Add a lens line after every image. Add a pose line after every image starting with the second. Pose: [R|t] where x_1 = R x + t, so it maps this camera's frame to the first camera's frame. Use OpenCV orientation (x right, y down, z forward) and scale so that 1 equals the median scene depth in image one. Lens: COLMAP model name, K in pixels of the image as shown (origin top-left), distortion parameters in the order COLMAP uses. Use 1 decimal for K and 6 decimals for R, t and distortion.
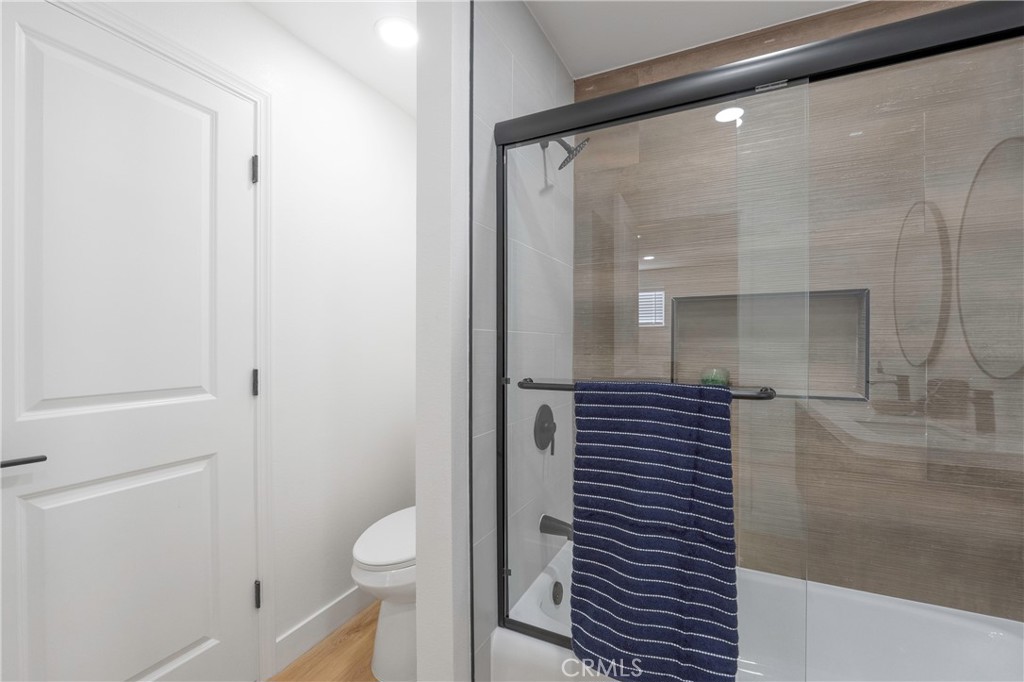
lens RADIAL K [[433.0, 0, 510.6], [0, 433.0, 343.1], [0, 0, 1]] dist [-0.009205, -0.001479]
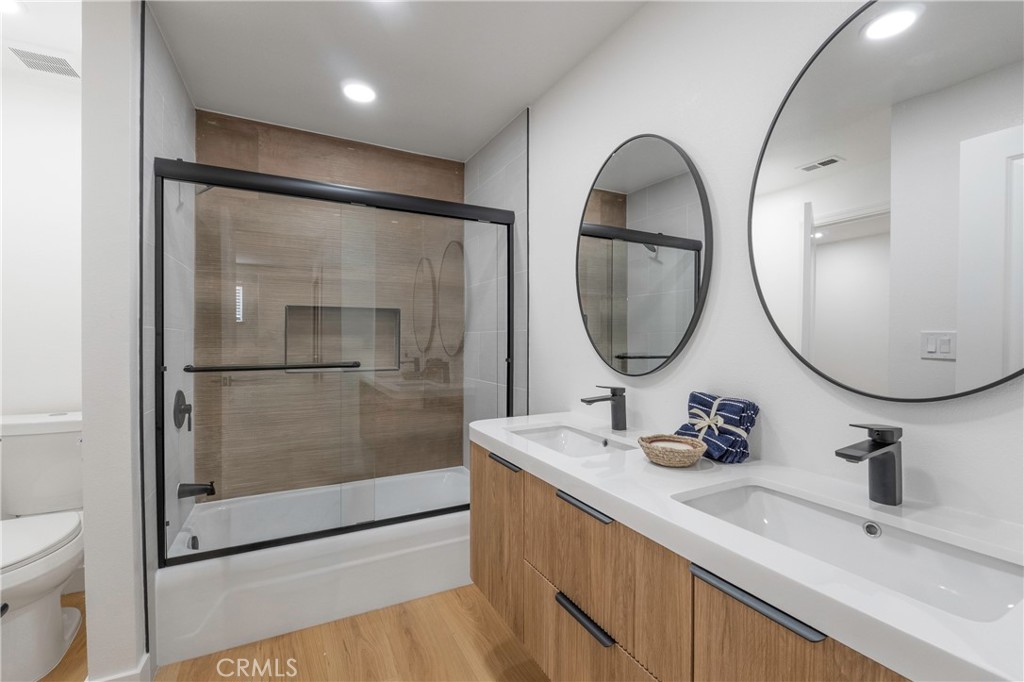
lens RADIAL K [[433.0, 0, 511.8], [0, 433.0, 341.3], [0, 0, 1]] dist [-0.009205, -0.001479]
pose [[0.589255, -0.002305, 0.807944, -0.369170], [-0.002958, 0.999983, 0.005010, 0.000753], [-0.807941, -0.005342, 0.589239, -0.463946]]
